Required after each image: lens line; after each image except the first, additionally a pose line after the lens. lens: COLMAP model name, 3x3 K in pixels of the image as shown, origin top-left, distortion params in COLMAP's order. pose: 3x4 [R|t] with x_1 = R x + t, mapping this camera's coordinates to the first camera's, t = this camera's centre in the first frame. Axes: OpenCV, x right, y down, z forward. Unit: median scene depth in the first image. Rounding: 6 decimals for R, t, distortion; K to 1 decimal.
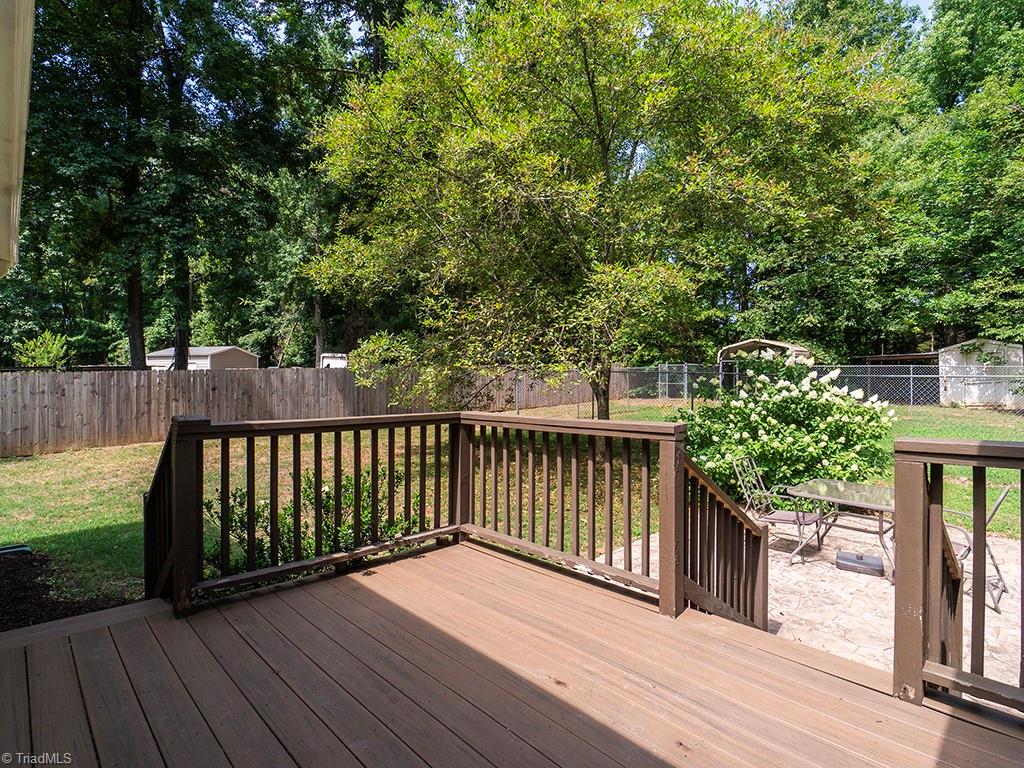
lens RADIAL K [[531.7, 0, 512.0], [0, 531.7, 384.0], [0, 0, 1]] dist [-0.000530, 0.001048]
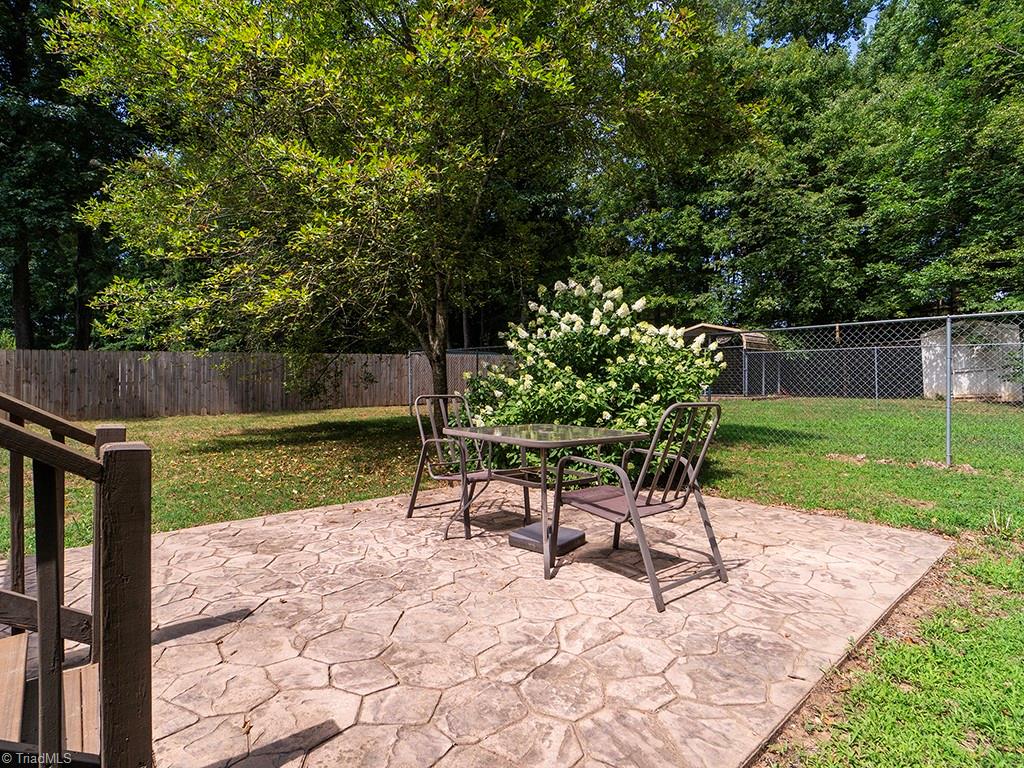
lens RADIAL K [[536.7, 0, 476.0], [0, 536.7, 385.6], [0, 0, 1]] dist [0.001568, -0.001933]
pose [[0.997310, -0.003314, -0.073225, 0.157102], [0.001775, 0.999777, -0.021066, 0.041130], [0.073279, 0.020879, 0.997093, 0.082585]]
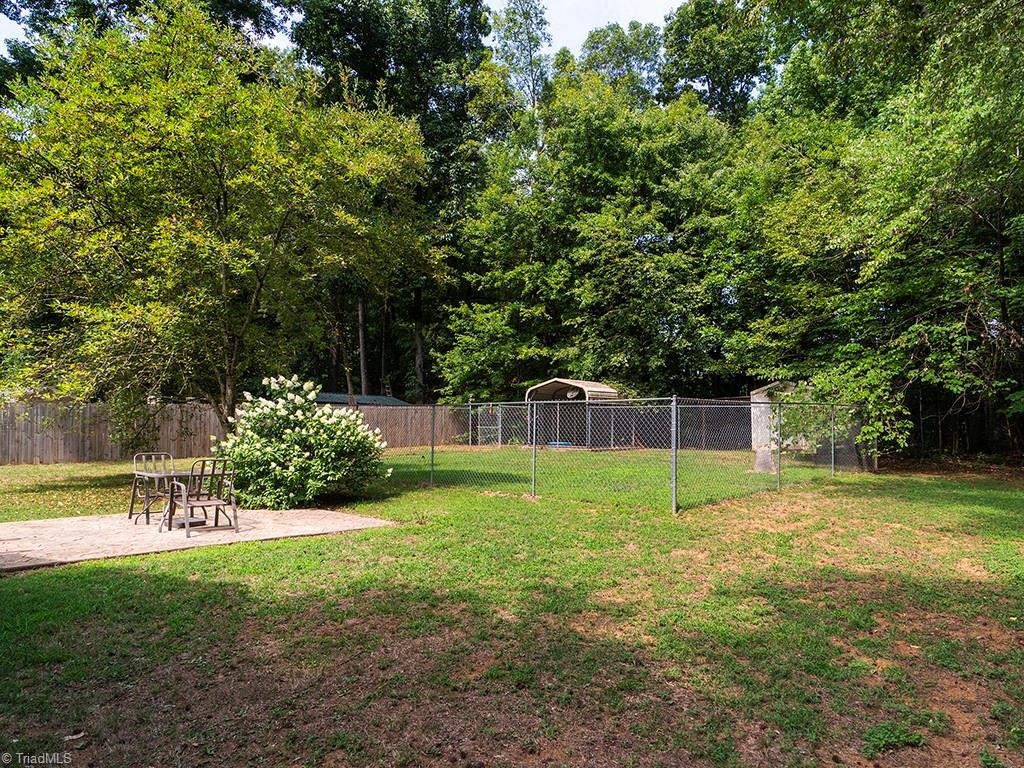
lens RADIAL K [[683.7, 0, 512.9], [0, 683.7, 410.4], [0, 0, 1]] dist [0.003068, 0.000396]
pose [[0.999037, 0.007530, 0.043231, 0.367849], [-0.005449, 0.998830, -0.048053, 0.032122], [-0.043542, 0.047771, 0.997909, -0.216445]]
